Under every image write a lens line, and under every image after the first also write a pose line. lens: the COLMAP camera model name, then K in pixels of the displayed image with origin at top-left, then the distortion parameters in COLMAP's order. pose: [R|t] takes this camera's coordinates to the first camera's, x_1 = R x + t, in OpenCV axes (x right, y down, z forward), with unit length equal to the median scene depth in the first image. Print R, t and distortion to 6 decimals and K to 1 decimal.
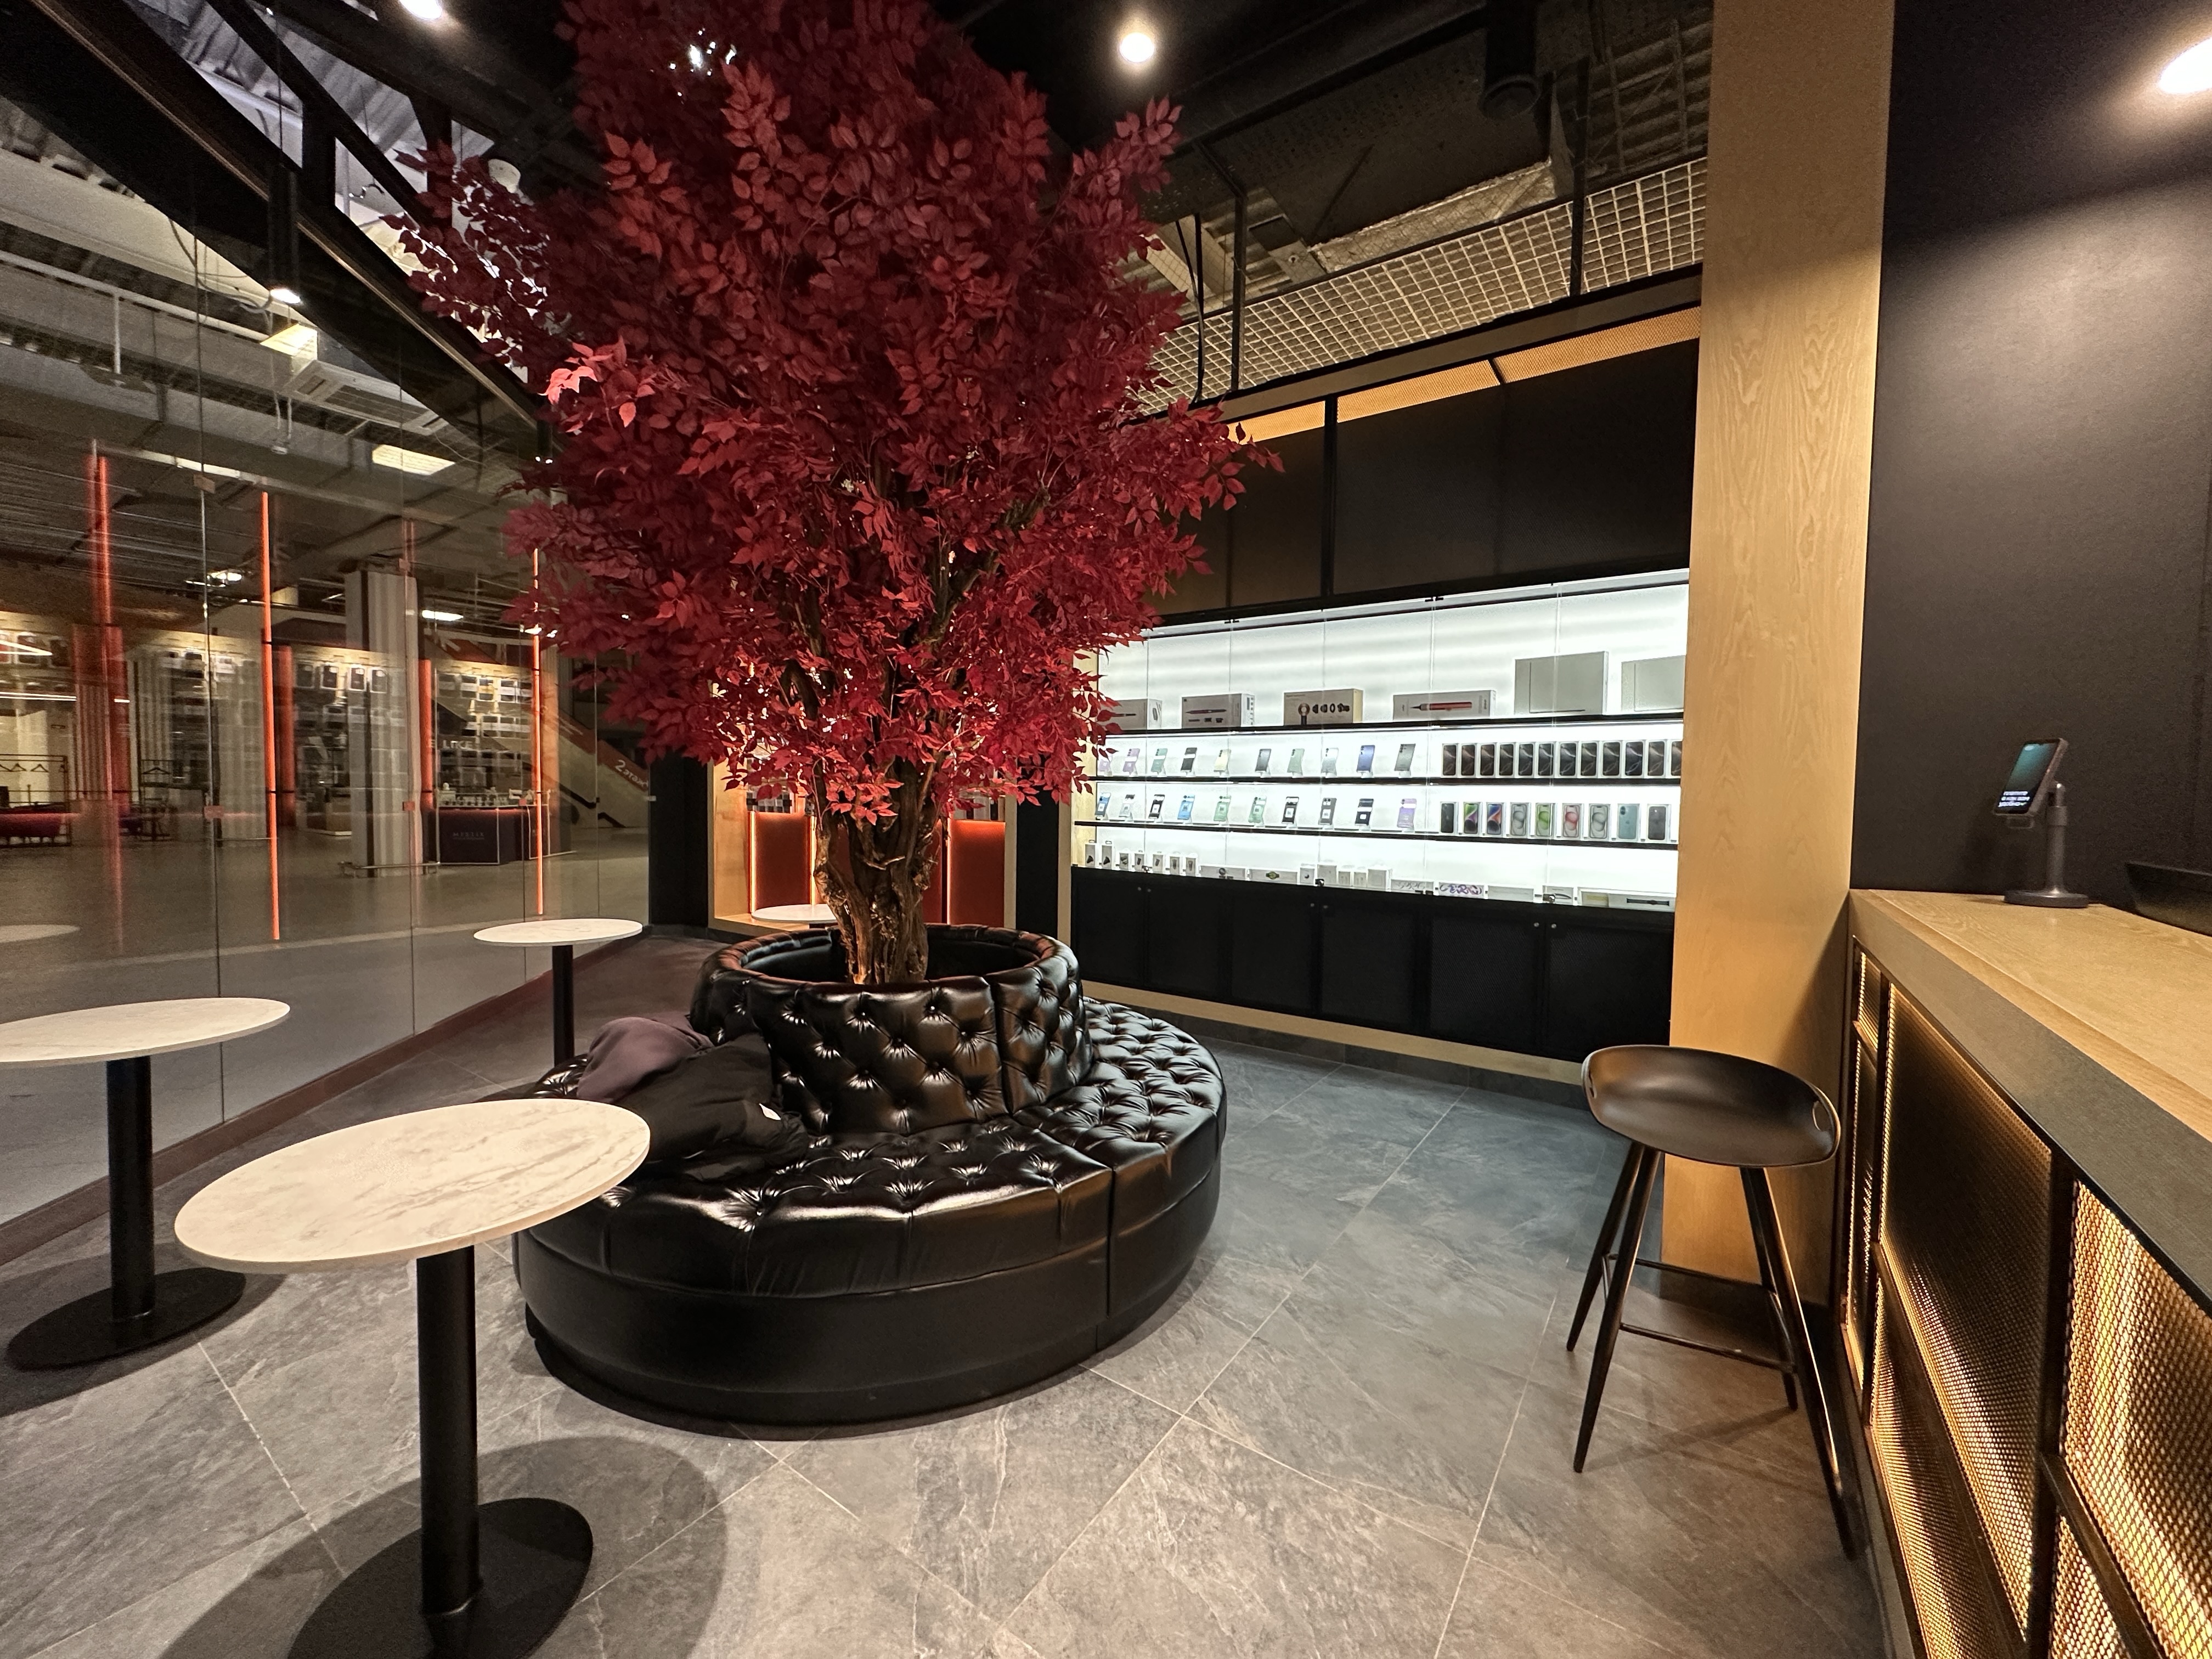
lens RADIAL K [[878.1, 0, 1103.7], [0, 878.1, 824.7], [0, 0, 1]] dist [0.001225, -0.000375]
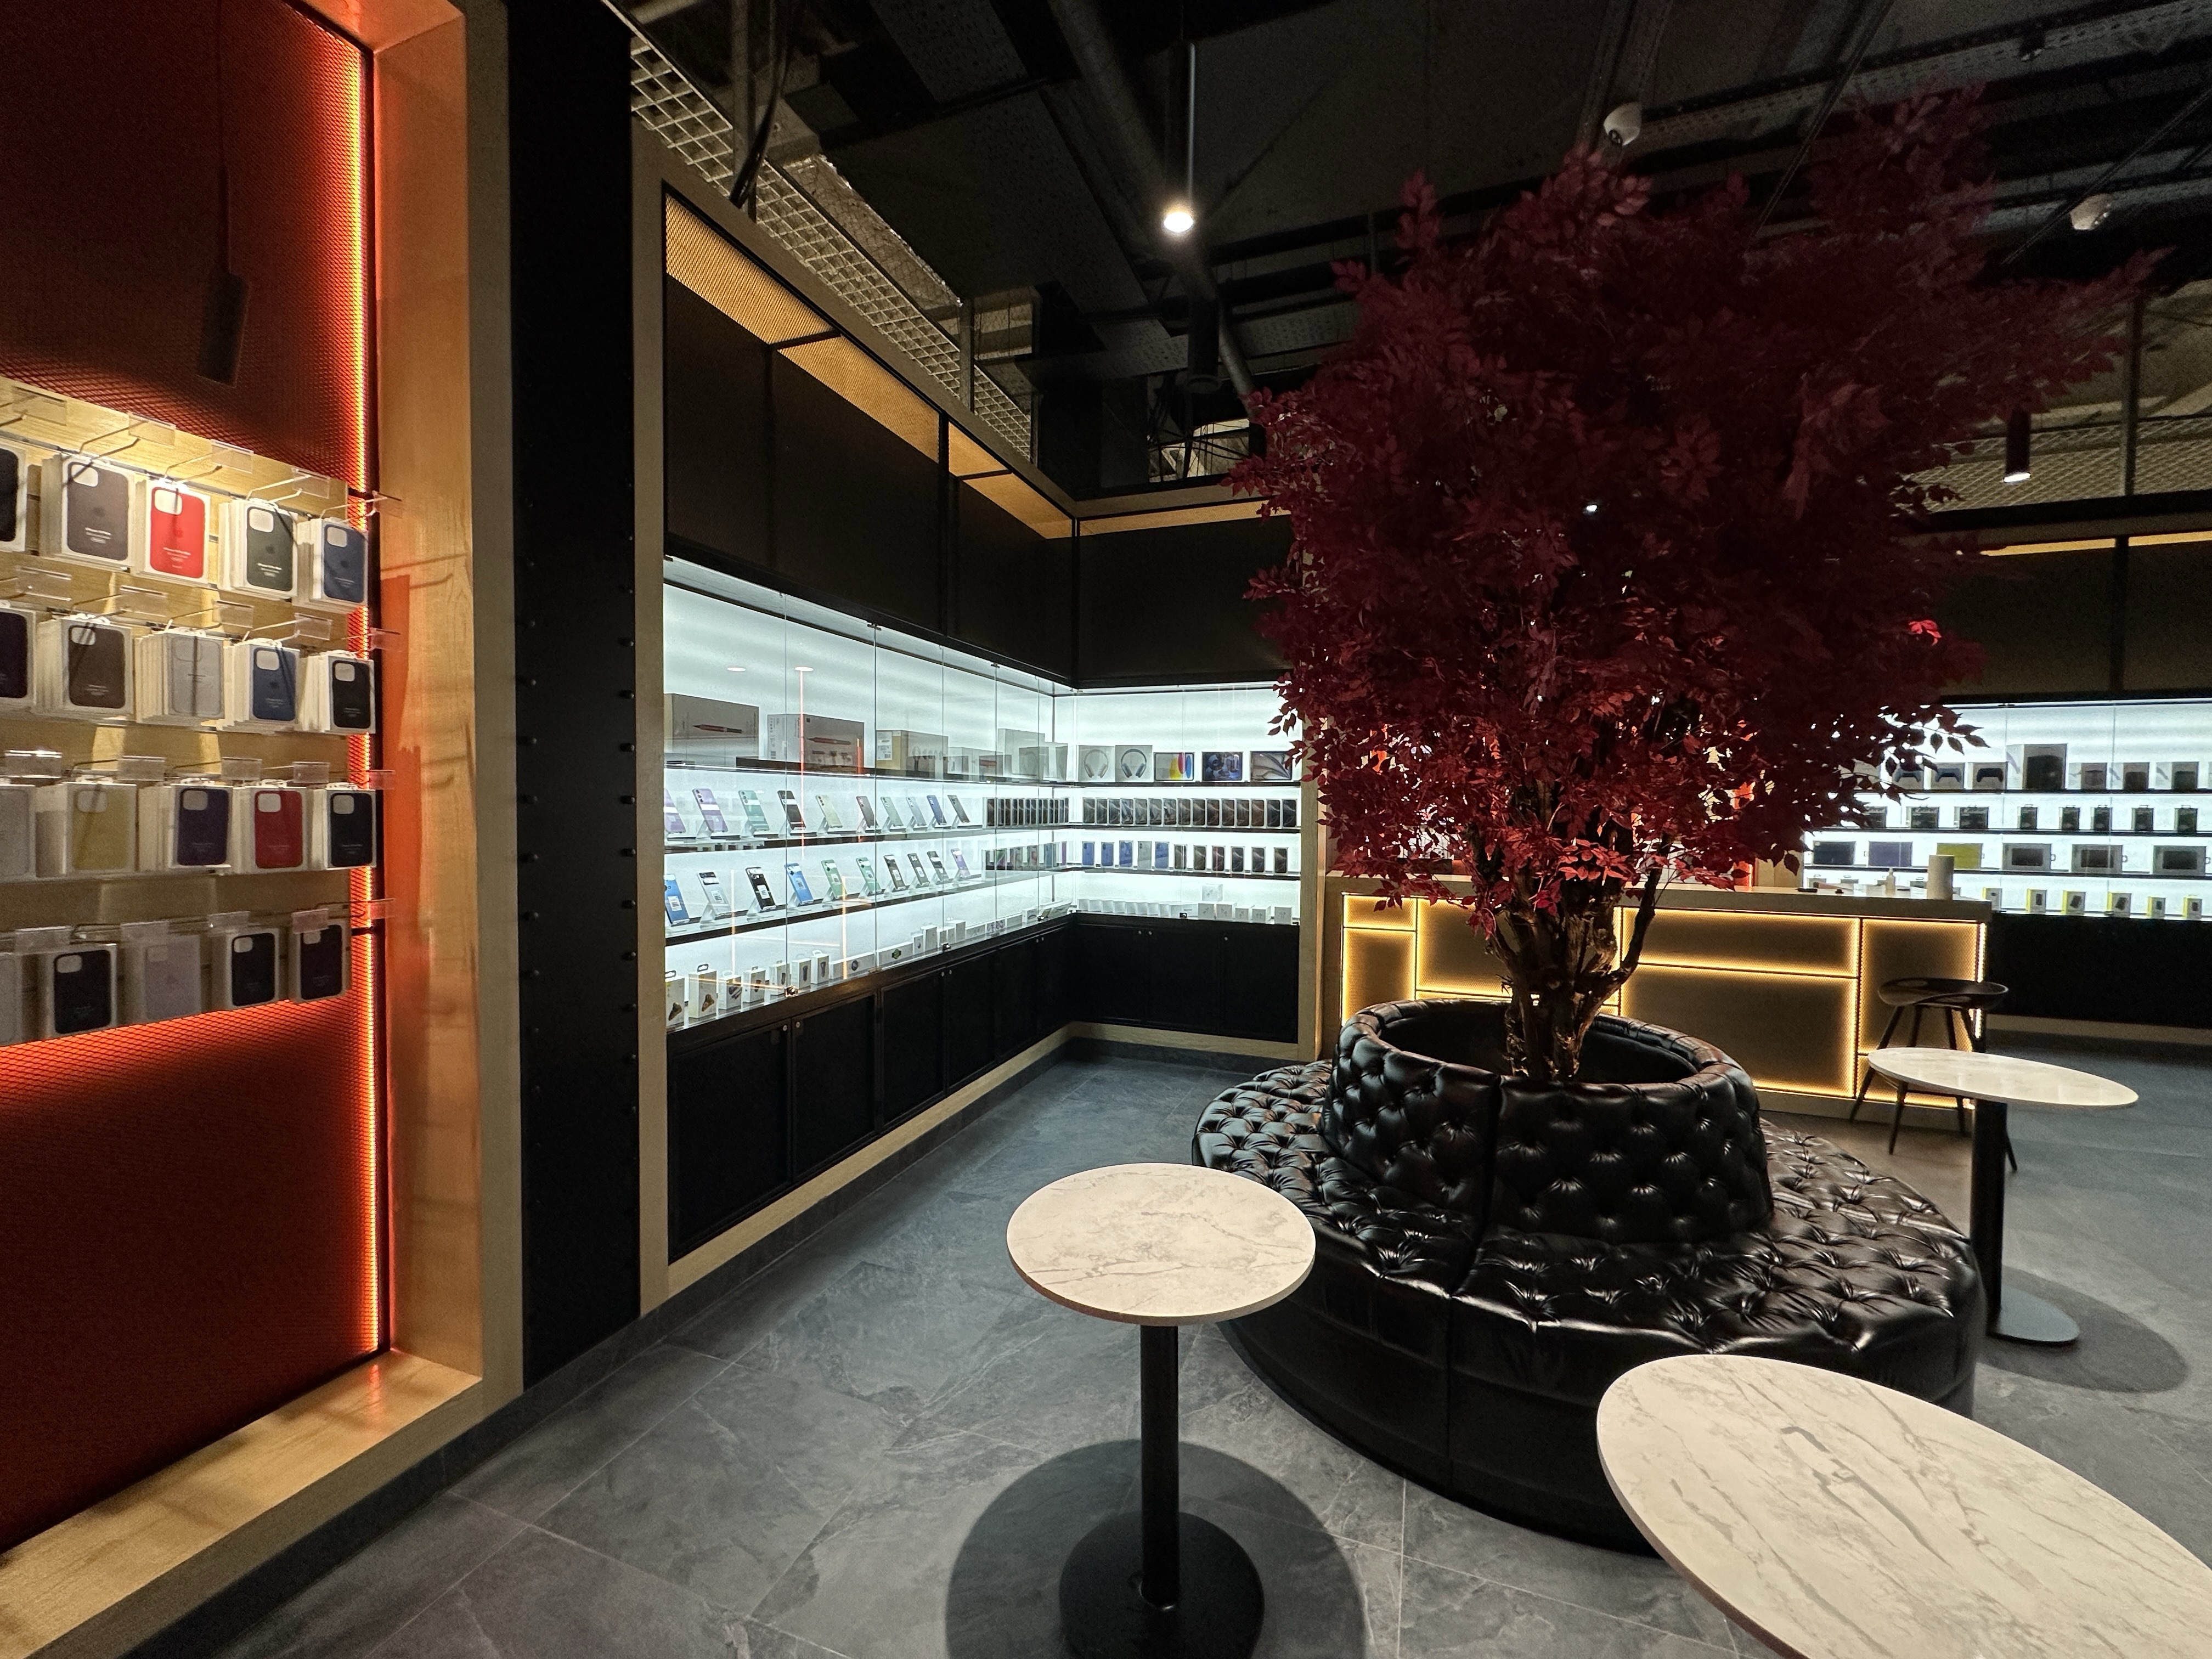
lens RADIAL K [[878.1, 0, 1106.9], [0, 878.1, 825.7], [0, 0, 1]] dist [0.001225, -0.000375]
pose [[-0.257117, -0.038242, 0.965623, -0.785227], [0.028231, 0.998493, 0.047061, -0.114846], [-0.965968, 0.039360, -0.255650, 1.255812]]
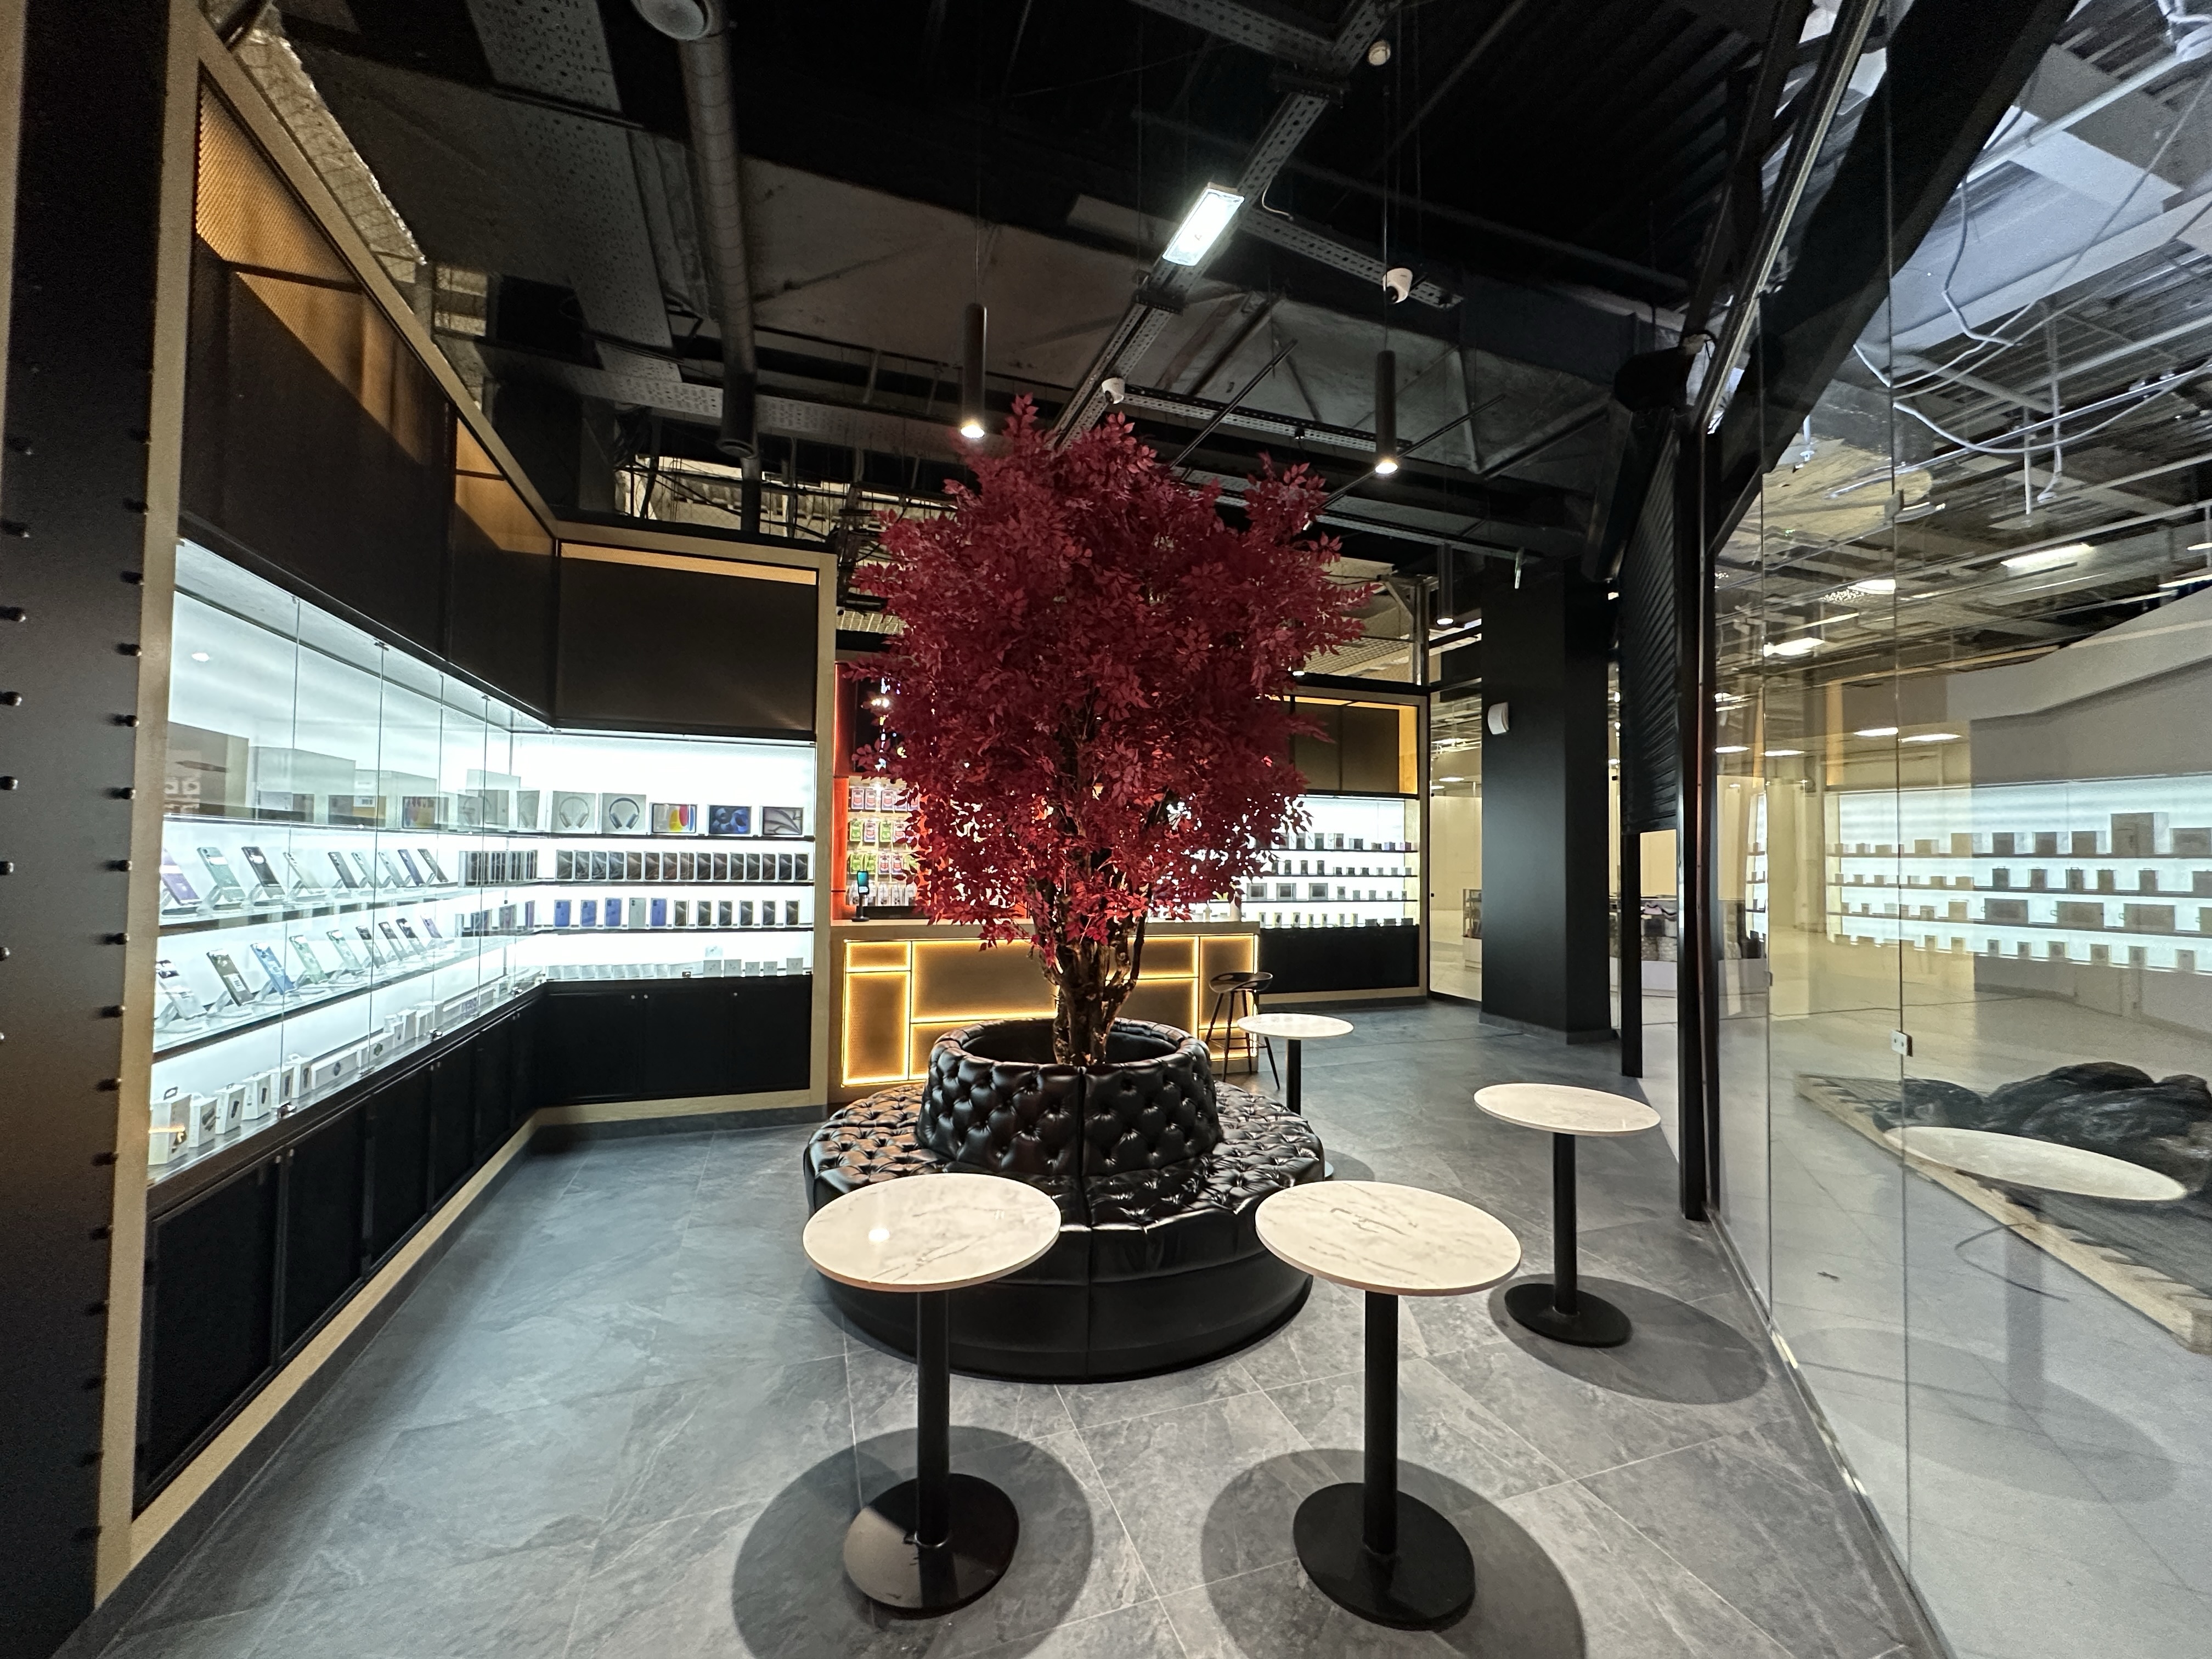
lens RADIAL K [[878.1, 0, 1107.1], [0, 878.1, 827.1], [0, 0, 1]] dist [0.001225, -0.000375]
pose [[-0.816597, -0.003618, 0.577197, -0.766631], [0.000838, 0.999972, 0.007454, -0.136688], [-0.577208, 0.006571, -0.816571, 1.506616]]
